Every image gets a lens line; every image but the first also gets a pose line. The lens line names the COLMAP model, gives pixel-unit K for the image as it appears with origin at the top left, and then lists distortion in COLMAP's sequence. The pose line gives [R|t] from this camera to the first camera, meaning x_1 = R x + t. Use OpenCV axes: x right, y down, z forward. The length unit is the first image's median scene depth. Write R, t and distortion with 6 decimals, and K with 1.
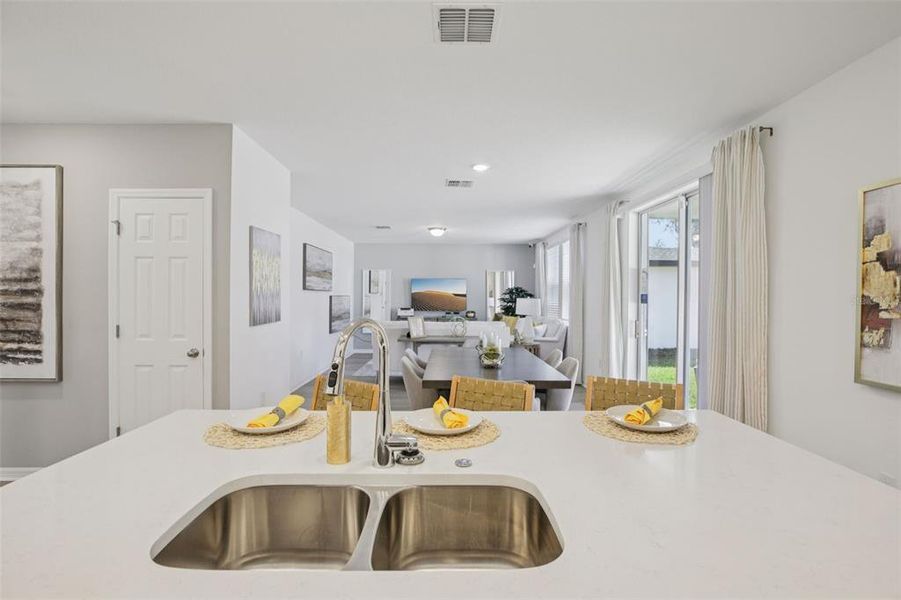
lens RADIAL K [[419.8, 0, 450.3], [0, 419.8, 301.1], [0, 0, 1]] dist [-0.040745, 0.010072]
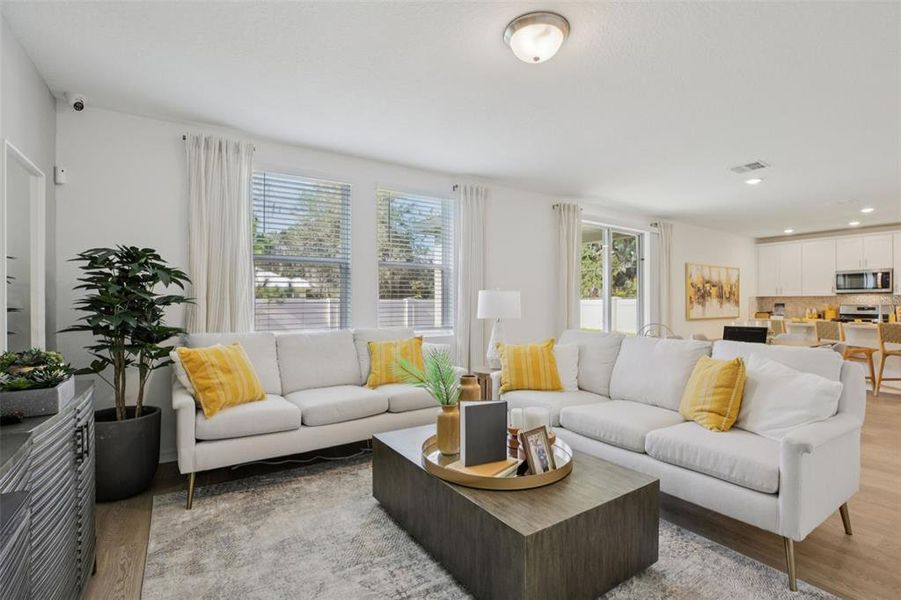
lens RADIAL K [[419.8, 0, 447.0], [0, 419.8, 306.4], [0, 0, 1]] dist [-0.040745, 0.010072]
pose [[-0.527205, -0.014862, 0.849608, -0.434080], [0.003881, 0.999794, 0.019898, 0.005677], [-0.849730, 0.013788, -0.527039, 2.222220]]
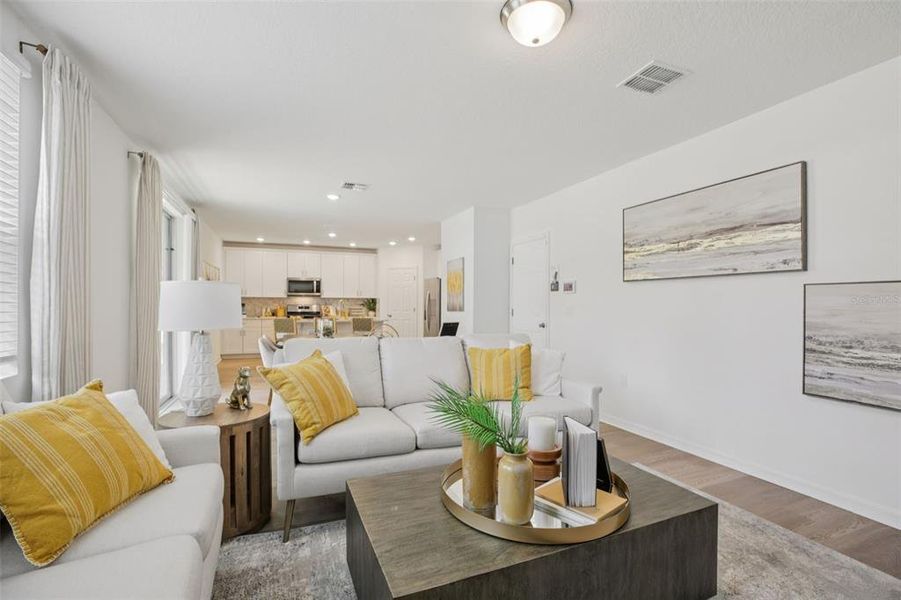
lens RADIAL K [[419.8, 0, 451.1], [0, 419.8, 299.5], [0, 0, 1]] dist [-0.040745, 0.010072]
pose [[-0.928616, -0.013019, -0.370813, 0.206659], [-0.012676, 0.999914, -0.003363, 0.009201], [0.370825, 0.001577, -0.928702, 2.263194]]
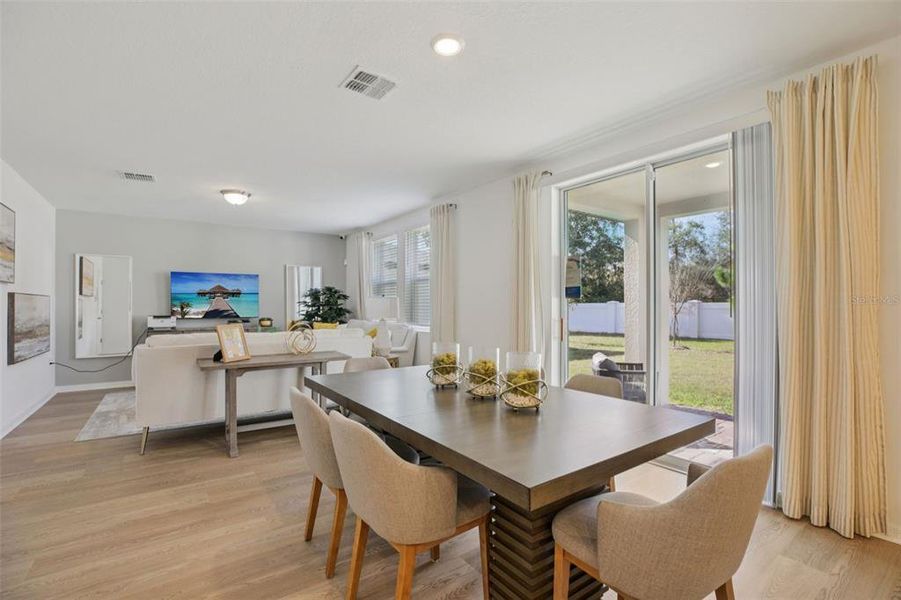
lens RADIAL K [[419.8, 0, 463.7], [0, 419.8, 303.7], [0, 0, 1]] dist [-0.040745, 0.010072]
pose [[0.822208, -0.004330, 0.569171, -0.222697], [0.012489, 0.999868, -0.010433, 0.028008], [-0.569050, 0.015687, 0.822153, 0.534936]]
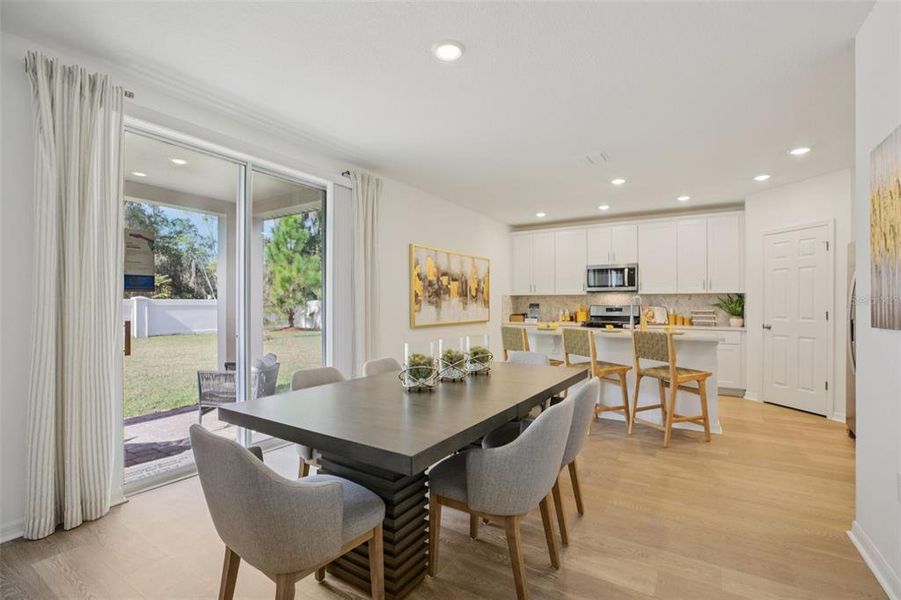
lens RADIAL K [[419.8, 0, 447.1], [0, 419.8, 301.9], [0, 0, 1]] dist [-0.040745, 0.010072]
pose [[-0.835937, -0.005574, 0.548797, -0.231702], [-0.001287, 0.999966, 0.008196, 0.016805], [-0.548824, 0.006145, -0.835915, 1.409894]]
